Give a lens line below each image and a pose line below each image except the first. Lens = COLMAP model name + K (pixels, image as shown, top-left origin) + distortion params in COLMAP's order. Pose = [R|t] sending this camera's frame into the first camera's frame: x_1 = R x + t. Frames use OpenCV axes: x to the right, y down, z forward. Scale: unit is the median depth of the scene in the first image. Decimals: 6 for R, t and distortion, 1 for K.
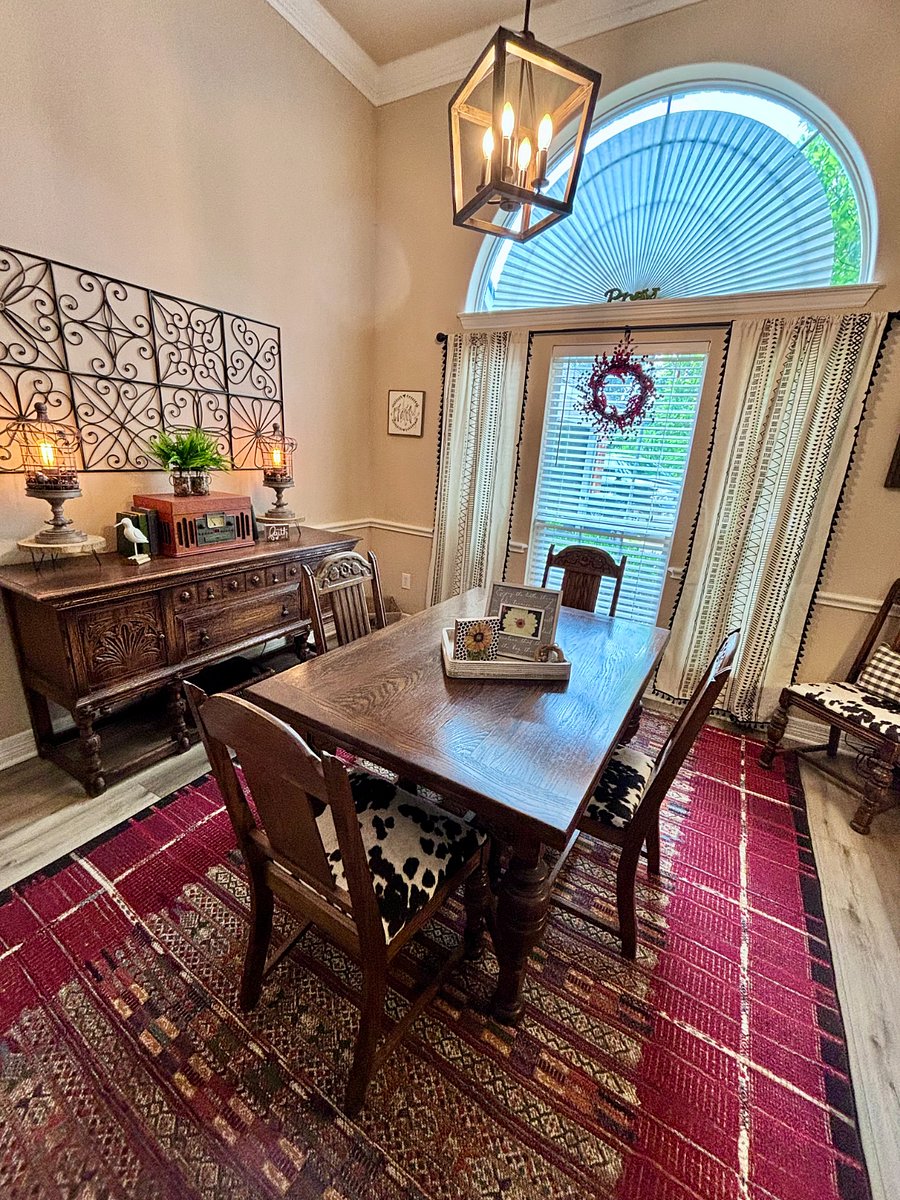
lens RADIAL K [[487.5, 0, 448.2], [0, 487.5, 598.3], [0, 0, 1]] dist [0.004608, 0.000075]
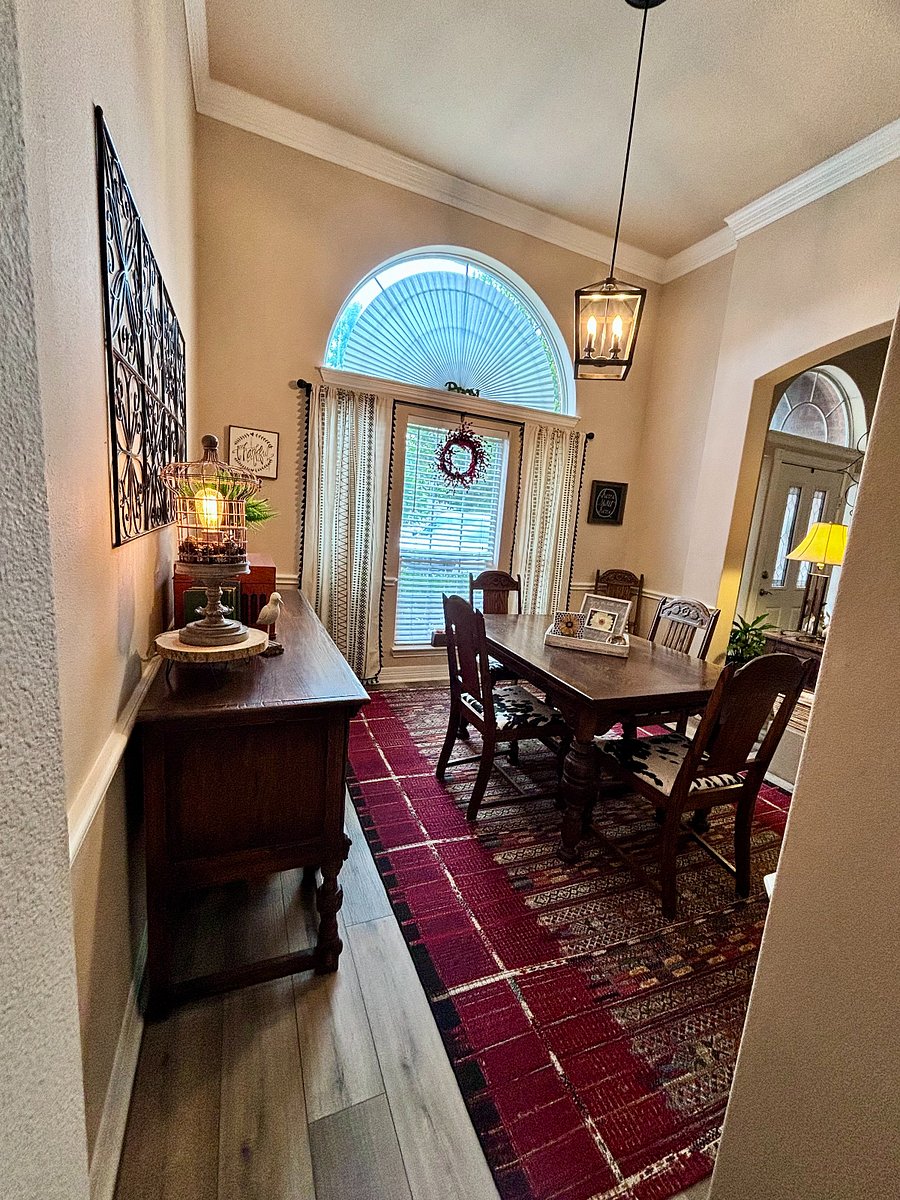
lens RADIAL K [[487.5, 0, 447.7], [0, 487.5, 601.7], [0, 0, 1]] dist [0.004608, 0.000075]
pose [[0.600085, -0.154815, 0.784812, -0.848377], [0.195583, 0.979712, 0.043715, -0.103680], [-0.775658, 0.127263, 0.618190, 0.259077]]
